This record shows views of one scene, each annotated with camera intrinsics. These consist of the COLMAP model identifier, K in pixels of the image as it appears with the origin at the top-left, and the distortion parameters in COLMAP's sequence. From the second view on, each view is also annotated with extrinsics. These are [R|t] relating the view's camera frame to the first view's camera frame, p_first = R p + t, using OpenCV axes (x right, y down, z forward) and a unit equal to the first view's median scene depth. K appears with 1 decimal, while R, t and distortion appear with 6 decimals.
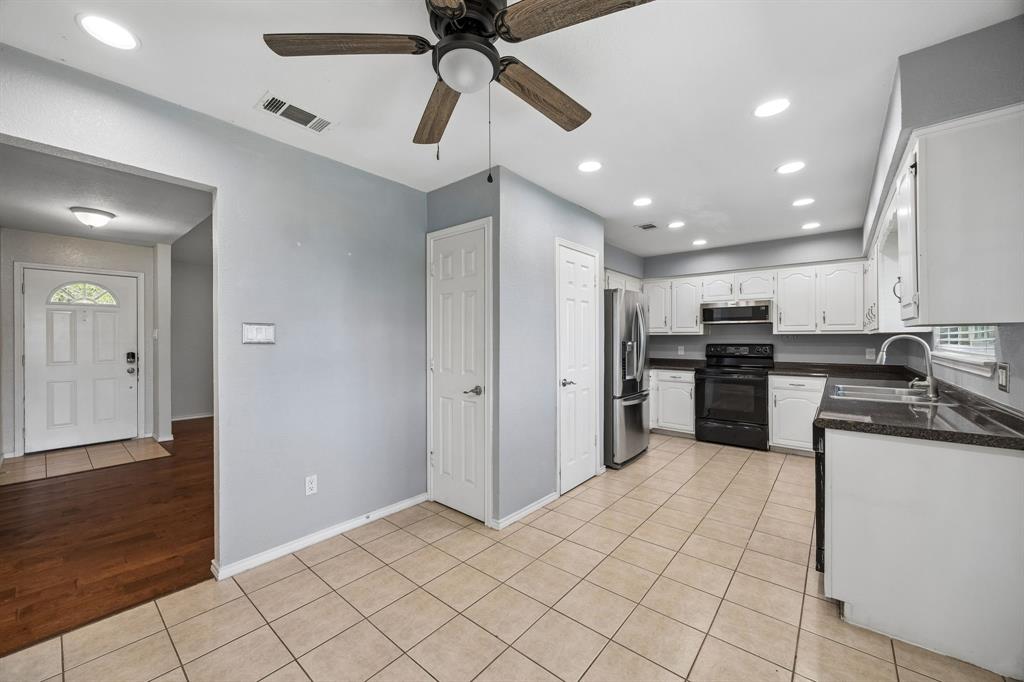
lens RADIAL K [[391.6, 0, 509.5], [0, 391.6, 338.4], [0, 0, 1]] dist [-0.000430, 0.000354]
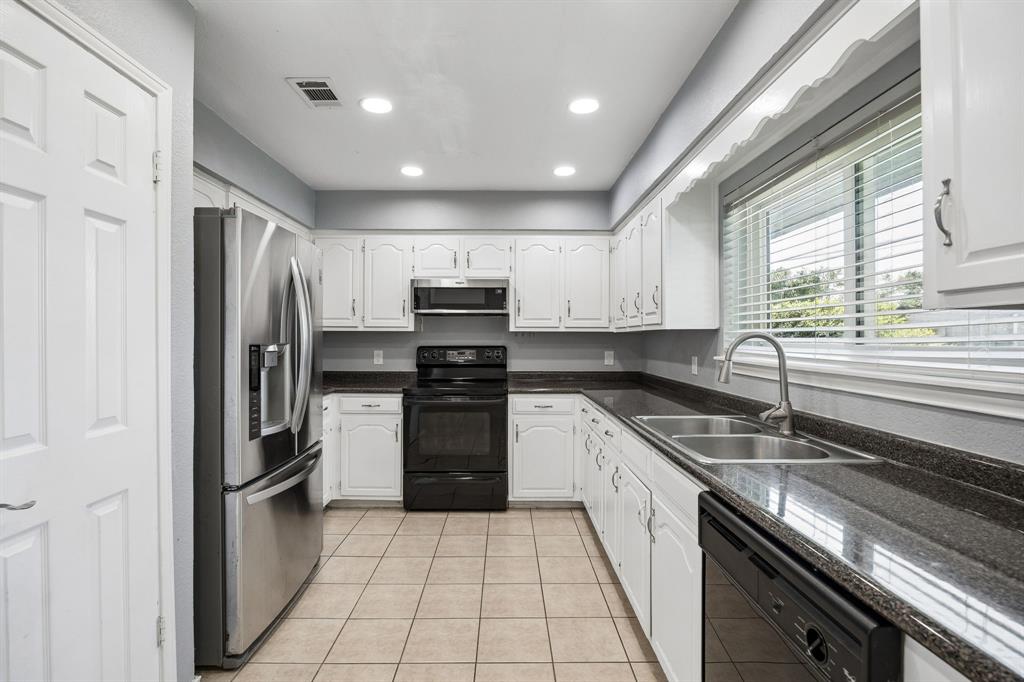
lens RADIAL K [[468.3, 0, 510.1], [0, 468.3, 341.8], [0, 0, 1]] dist [-0.013307, 0.001195]
pose [[0.759240, -0.003050, 0.650804, 0.150450], [-0.002641, 0.999966, 0.007767, 0.001097], [-0.650805, -0.007616, 0.759206, 0.390737]]
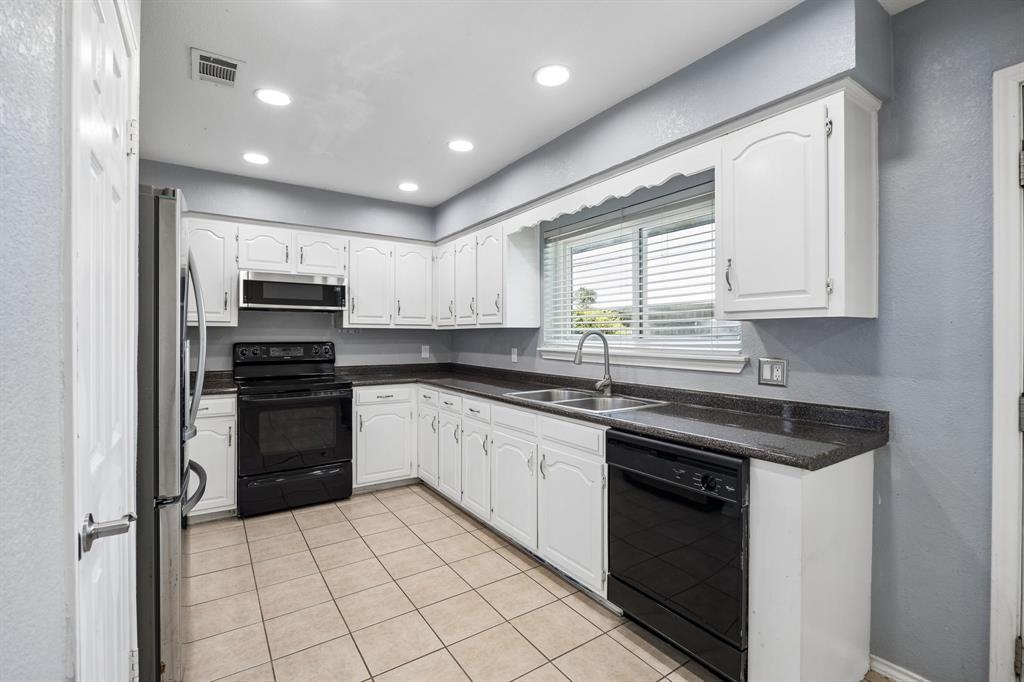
lens RADIAL K [[450.0, 0, 507.4], [0, 450.0, 337.4], [0, 0, 1]] dist [-0.014915, 0.000403]
pose [[0.276055, -0.002377, 0.961139, -0.021156], [-0.003782, 0.999987, 0.003559, 0.002830], [-0.961134, -0.004617, 0.276042, 0.499289]]
